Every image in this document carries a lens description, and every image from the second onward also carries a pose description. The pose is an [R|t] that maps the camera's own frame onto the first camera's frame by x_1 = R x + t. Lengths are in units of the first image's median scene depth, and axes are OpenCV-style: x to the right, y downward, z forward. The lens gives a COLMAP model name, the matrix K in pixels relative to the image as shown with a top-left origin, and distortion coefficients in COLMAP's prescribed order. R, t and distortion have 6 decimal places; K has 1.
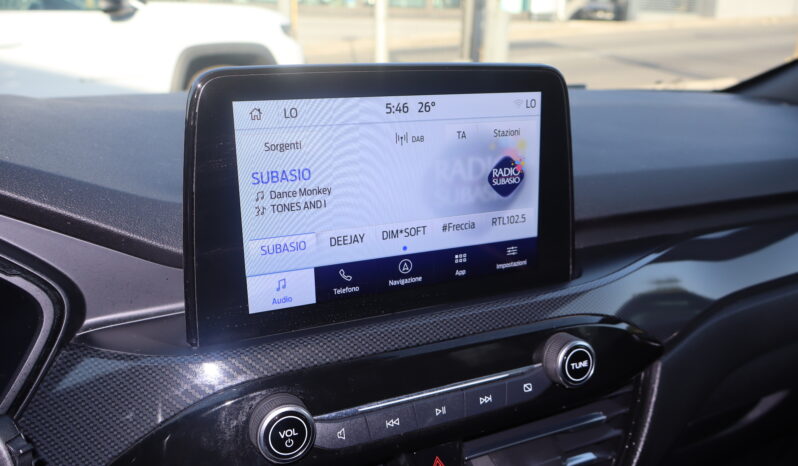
lens RADIAL K [[670.0, 0, 397.7], [0, 670.0, 226.2], [0, 0, 1]] dist [-0.018609, 0.039092]
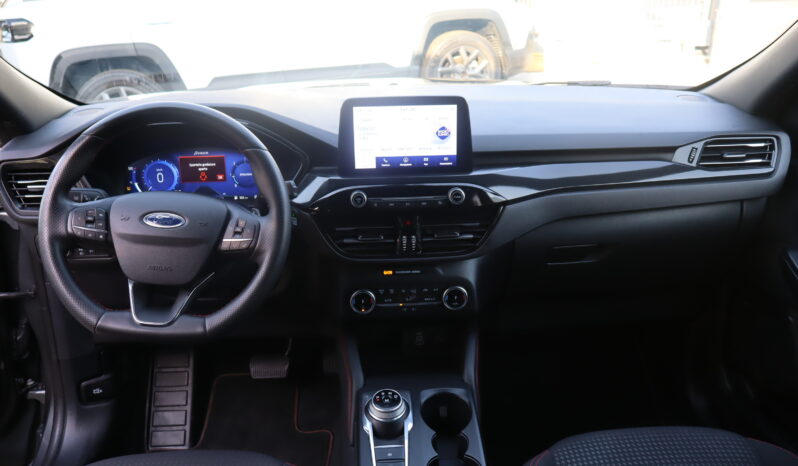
lens RADIAL K [[670.0, 0, 396.9], [0, 670.0, 231.5], [0, 0, 1]] dist [-0.018609, 0.039092]
pose [[0.929338, 0.112964, -0.351525, 1.120471], [-0.084141, 0.991792, 0.096270, 0.094745], [0.359515, -0.059890, 0.931215, -1.965596]]
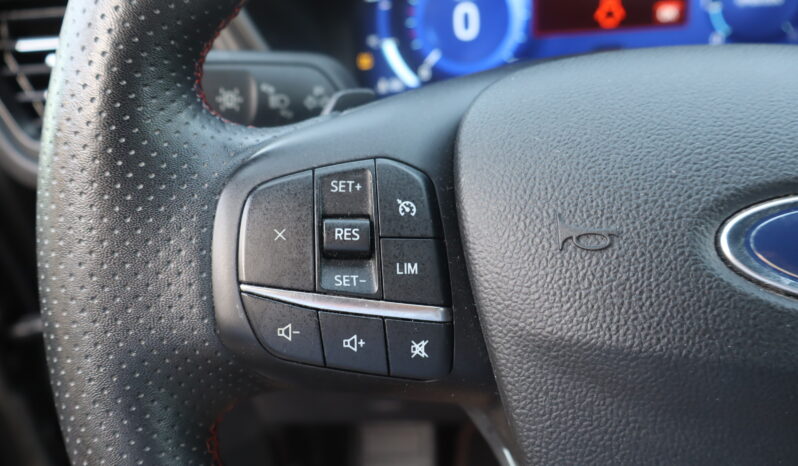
lens RADIAL K [[670.0, 0, 397.2], [0, 670.0, 236.6], [0, 0, 1]] dist [-0.018609, 0.039092]
pose [[0.870747, 0.176720, -0.458878, -0.814943], [-0.050821, 0.960534, 0.273479, 0.297604], [0.489097, -0.214811, 0.845364, -0.186922]]
